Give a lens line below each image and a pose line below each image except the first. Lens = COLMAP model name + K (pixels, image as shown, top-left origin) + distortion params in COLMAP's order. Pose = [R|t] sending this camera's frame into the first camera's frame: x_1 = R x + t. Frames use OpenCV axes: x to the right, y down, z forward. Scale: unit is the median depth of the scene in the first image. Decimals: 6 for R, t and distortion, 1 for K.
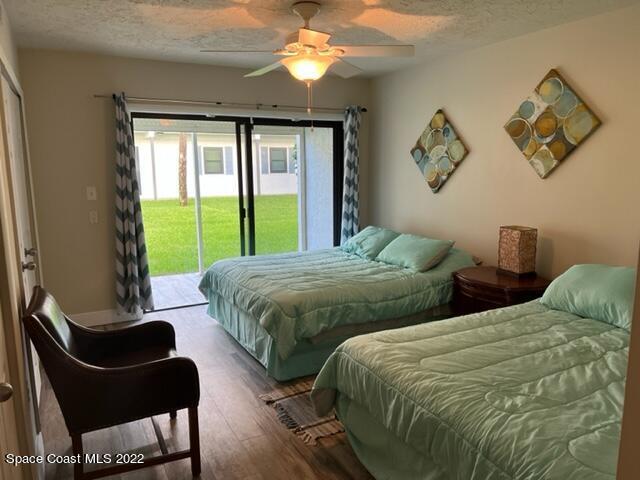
lens RADIAL K [[482.7, 0, 319.7], [0, 482.7, 239.7], [0, 0, 1]] dist [0.005867, 0.000219]
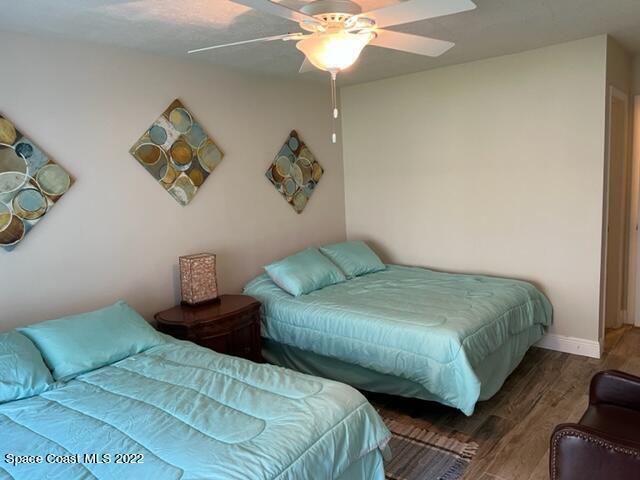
lens RADIAL K [[482.7, 0, 319.3], [0, 482.7, 239.0], [0, 0, 1]] dist [0.005867, 0.000219]
pose [[-0.366824, -0.100240, 0.924874, -0.590459], [0.192439, 0.964498, 0.180860, -0.190208], [-0.910169, 0.244326, -0.334511, 1.115601]]
